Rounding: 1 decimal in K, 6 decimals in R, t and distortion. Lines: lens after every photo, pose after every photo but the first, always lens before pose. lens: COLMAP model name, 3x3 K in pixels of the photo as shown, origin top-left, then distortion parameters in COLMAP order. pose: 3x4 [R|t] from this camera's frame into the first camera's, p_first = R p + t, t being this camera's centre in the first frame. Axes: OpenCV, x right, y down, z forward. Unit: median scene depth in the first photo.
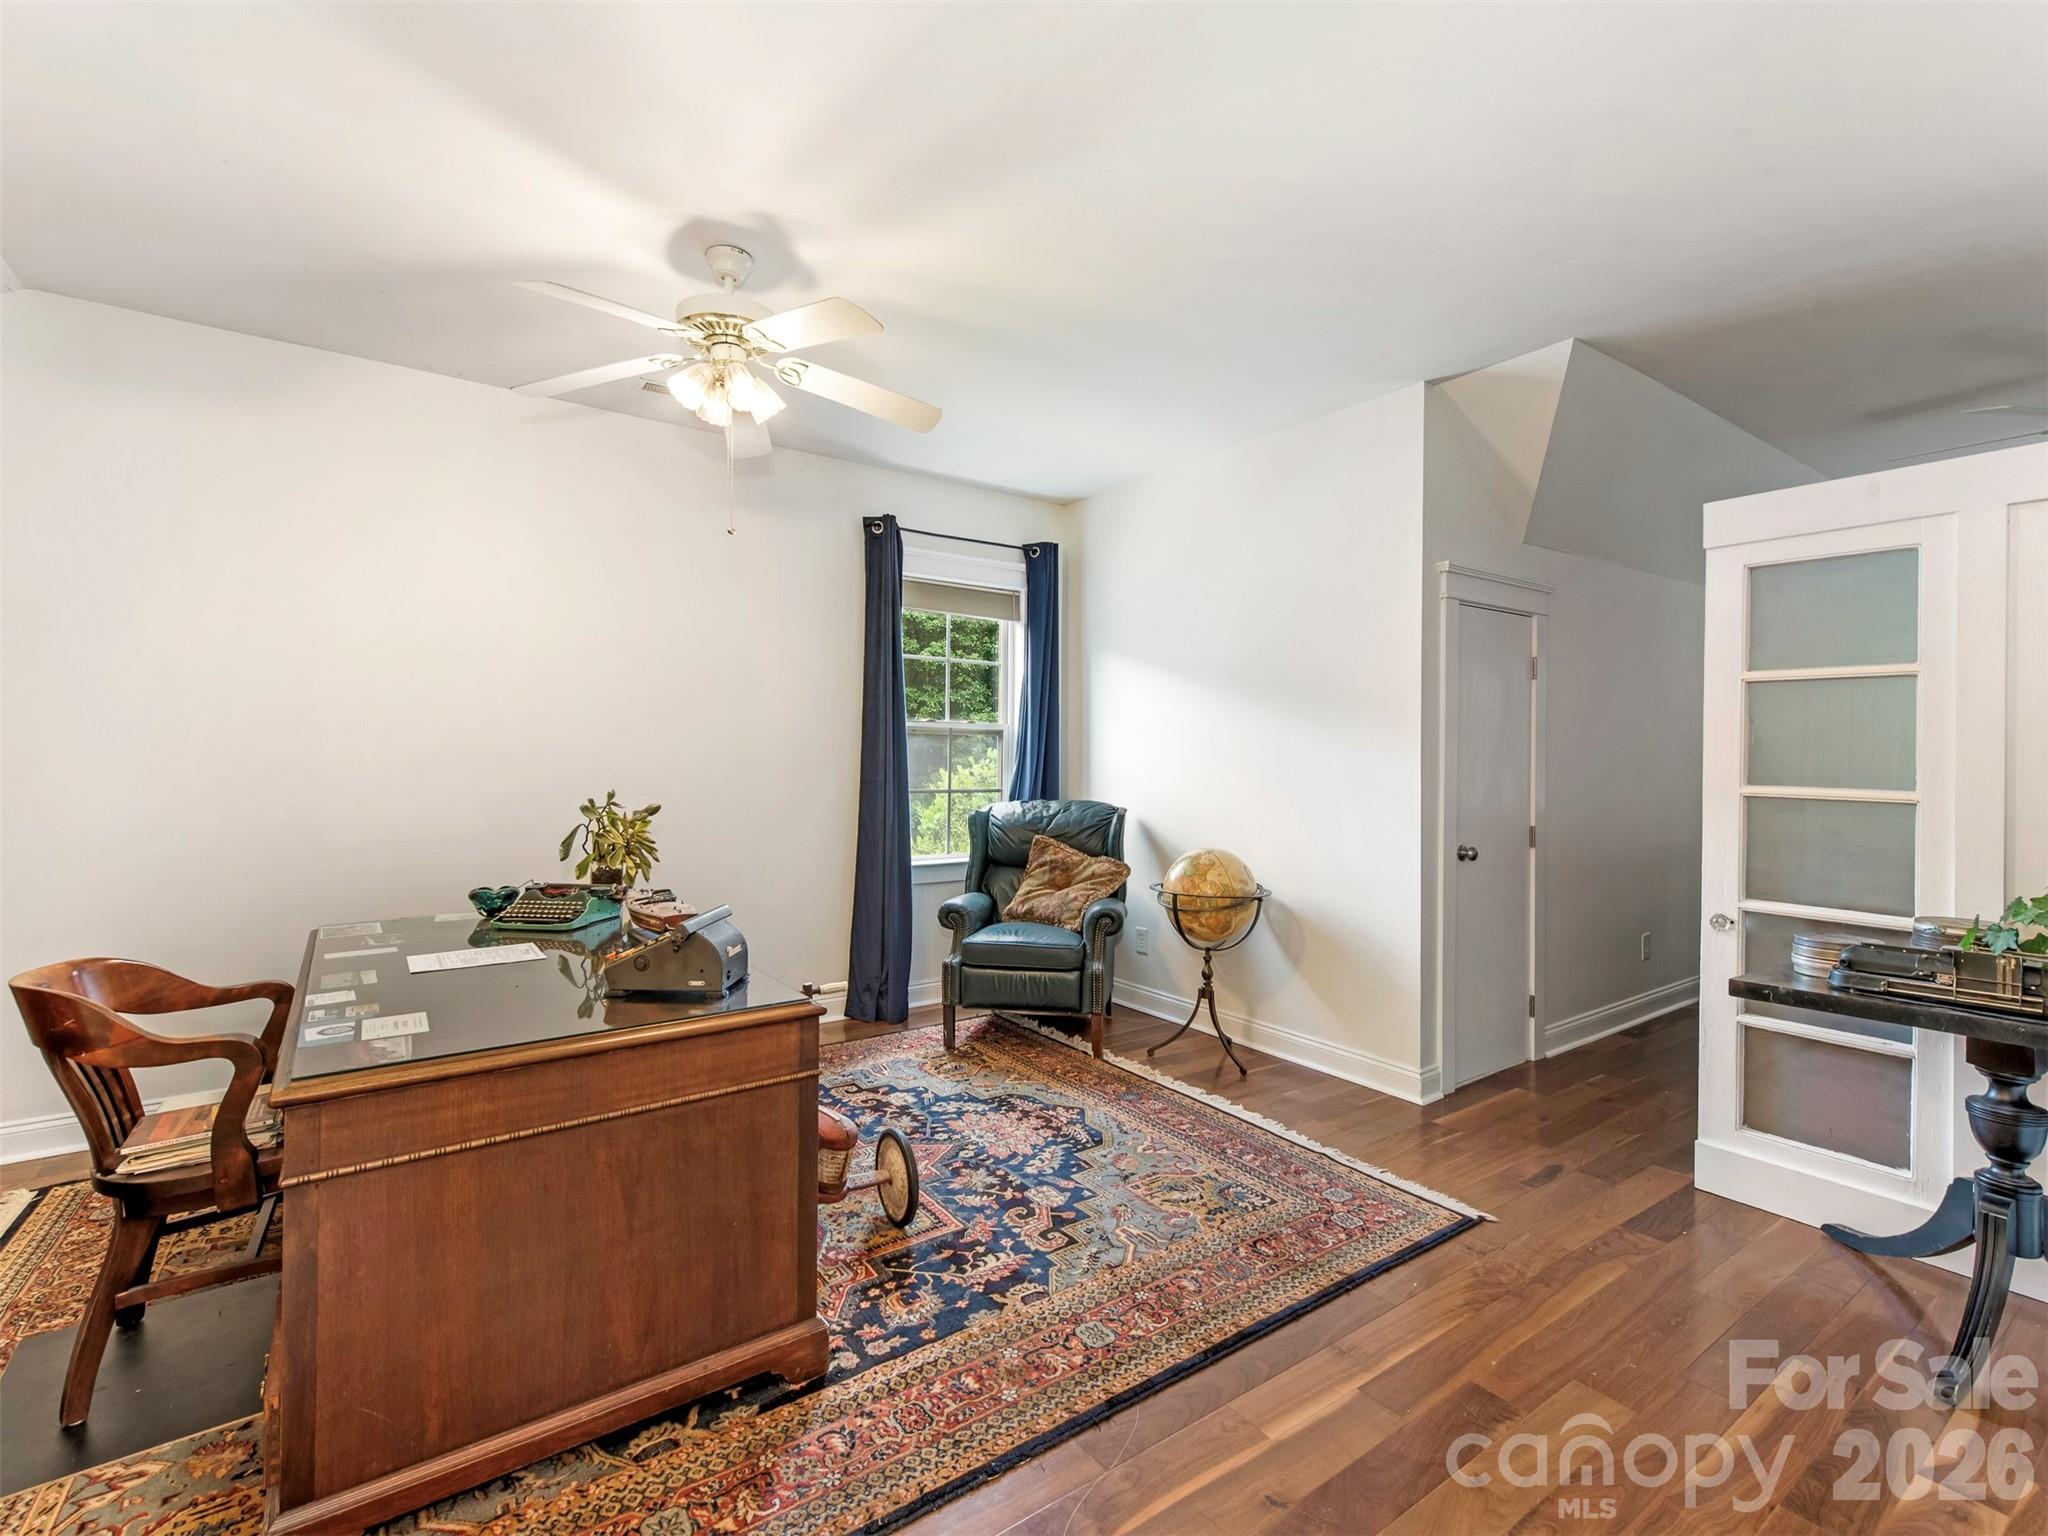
lens RADIAL K [[920.9, 0, 1018.6], [0, 920.9, 758.4], [0, 0, 1]] dist [0.013234, -0.004263]
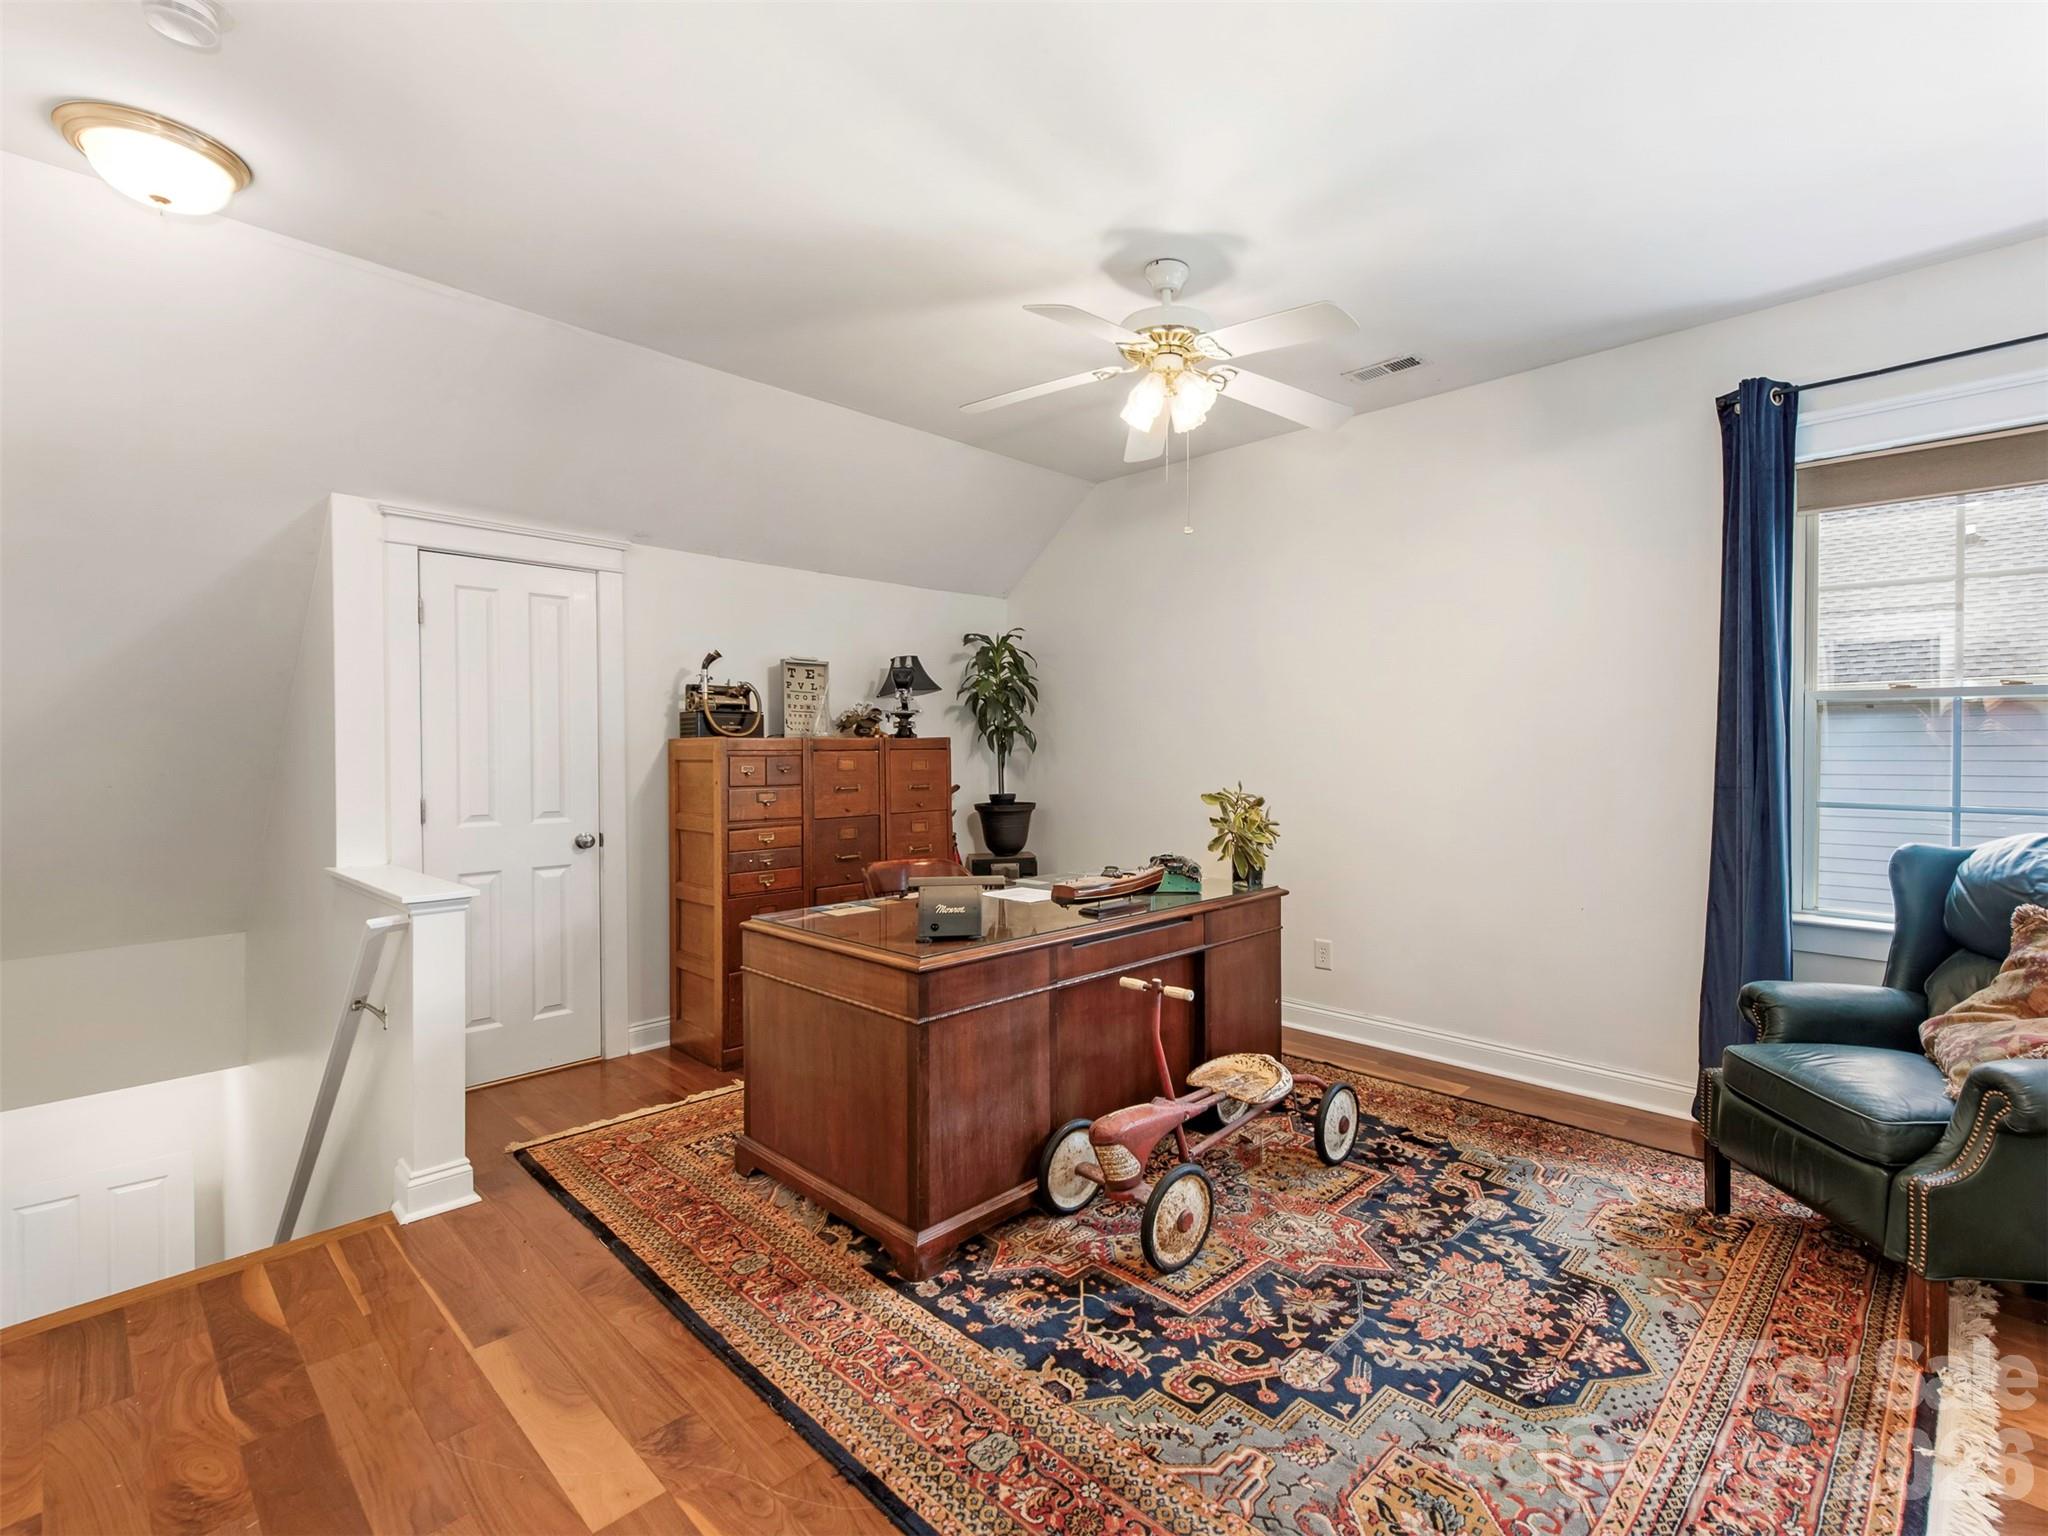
lens RADIAL K [[920.9, 0, 1111.6], [0, 920.9, 760.3], [0, 0, 1]] dist [0.013234, -0.004263]
pose [[0.227130, 0.002406, -0.973861, 0.671424], [0.000381, 0.999997, 0.002559, 0.007341], [0.973864, -0.000952, 0.227128, 0.682349]]
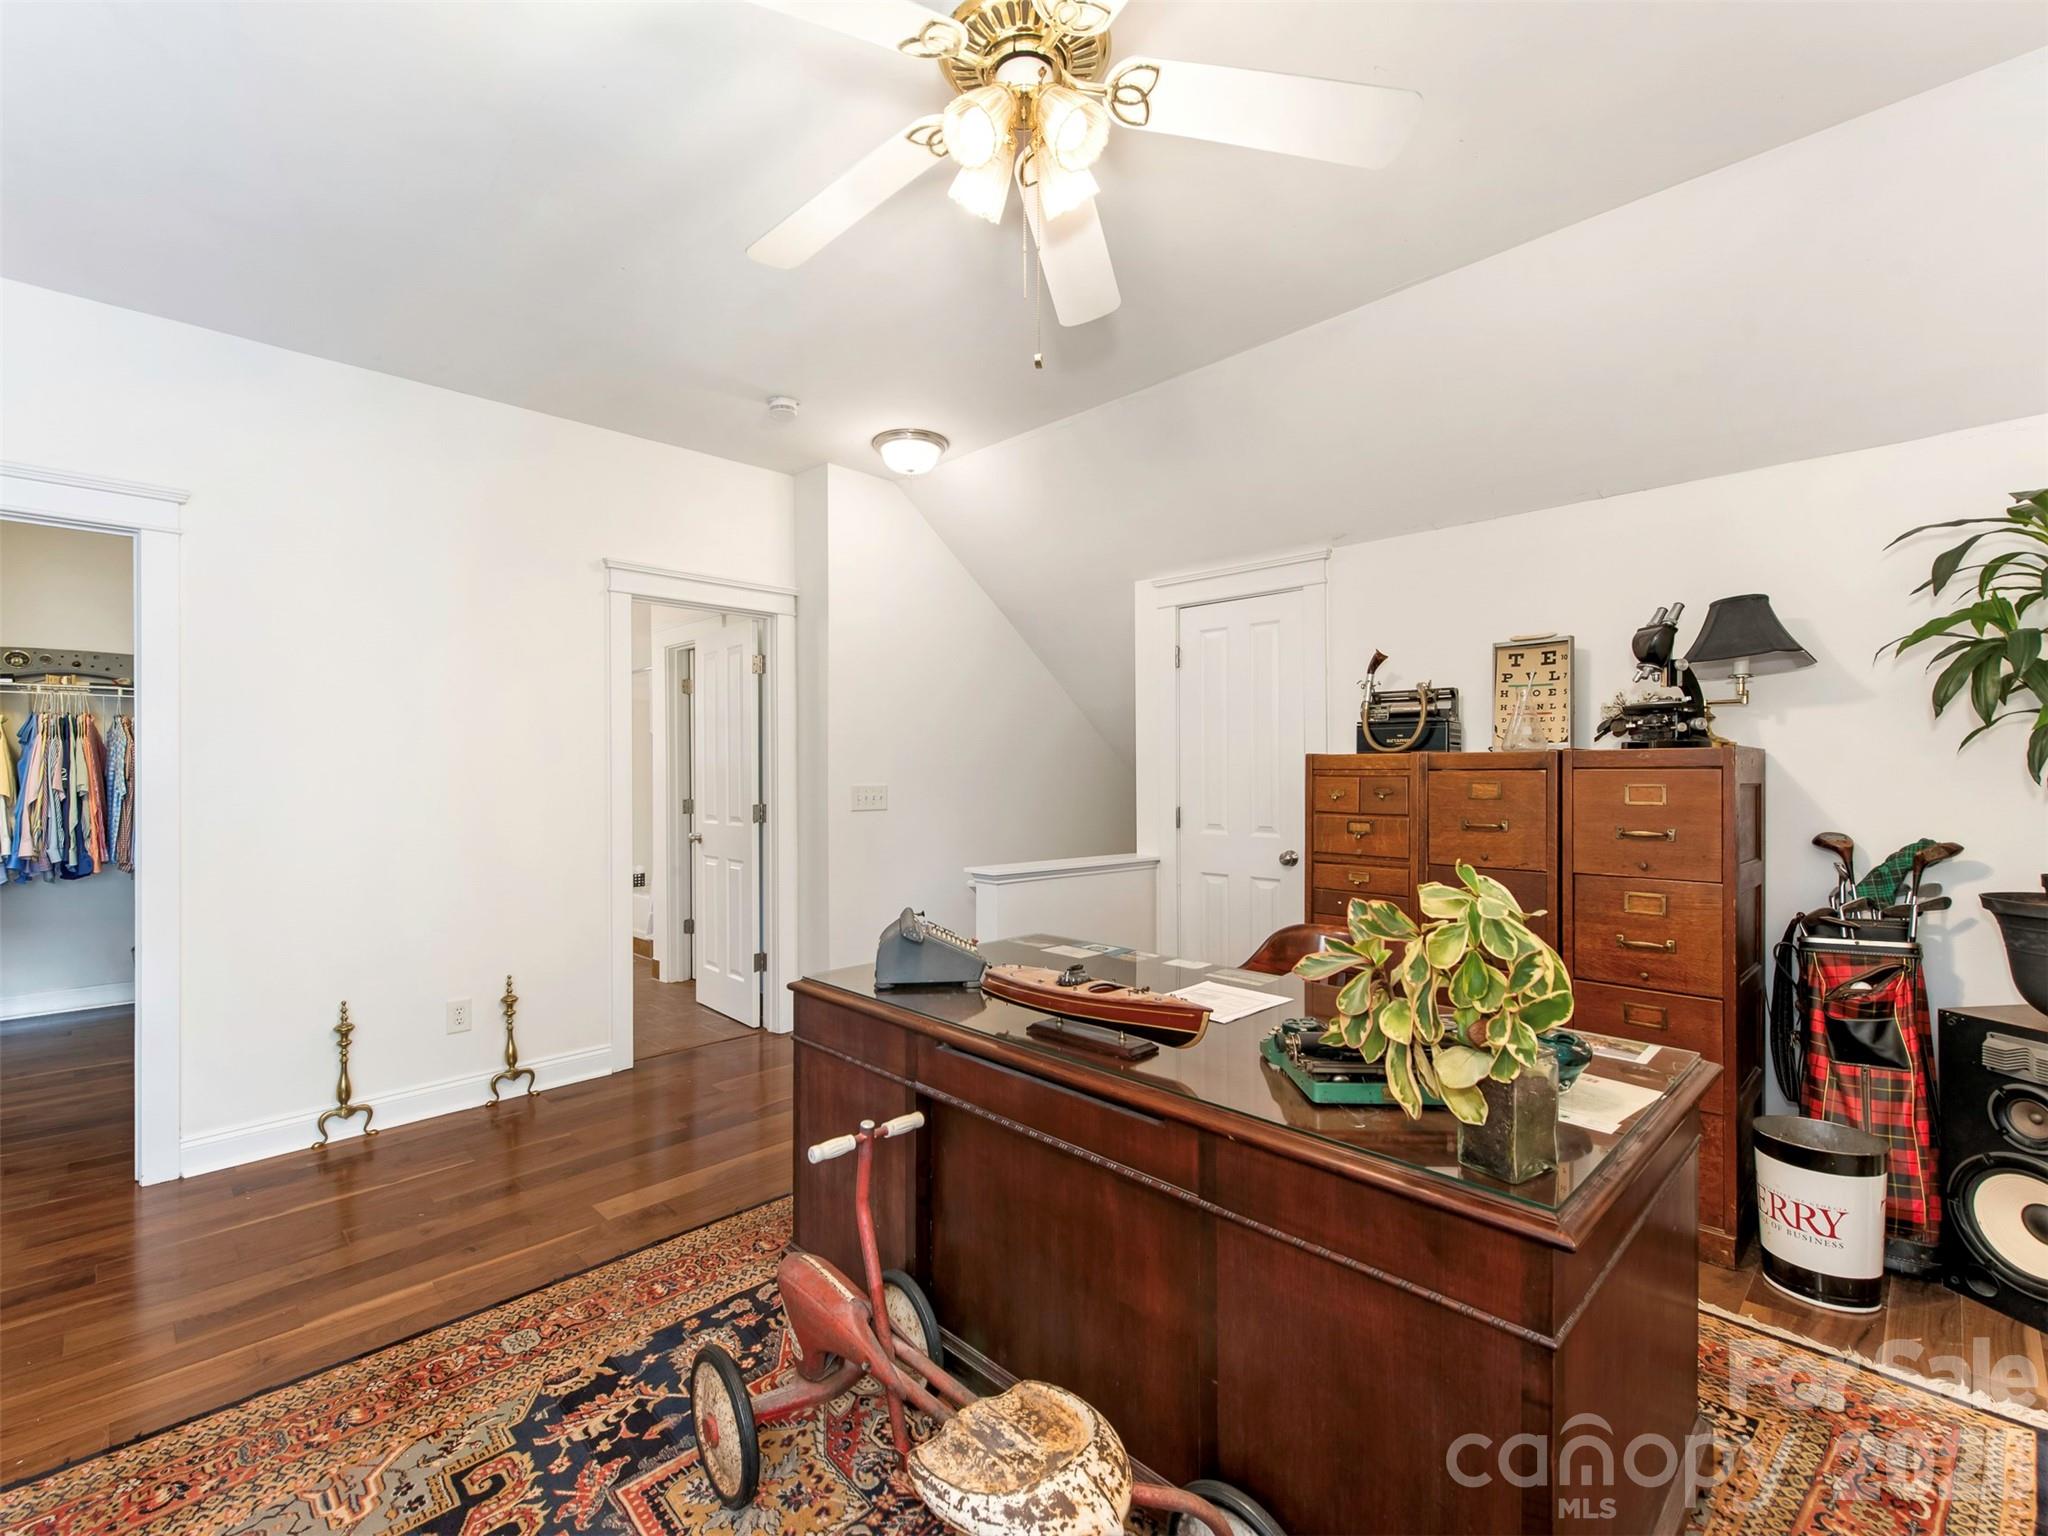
lens RADIAL K [[920.9, 0, 991.6], [0, 920.9, 765.5], [0, 0, 1]] dist [0.013234, -0.004263]
pose [[-0.988696, -0.003138, -0.149900, -0.204007], [-0.003448, 0.999992, 0.001809, -0.009599], [0.149893, 0.002305, -0.988700, 1.550424]]
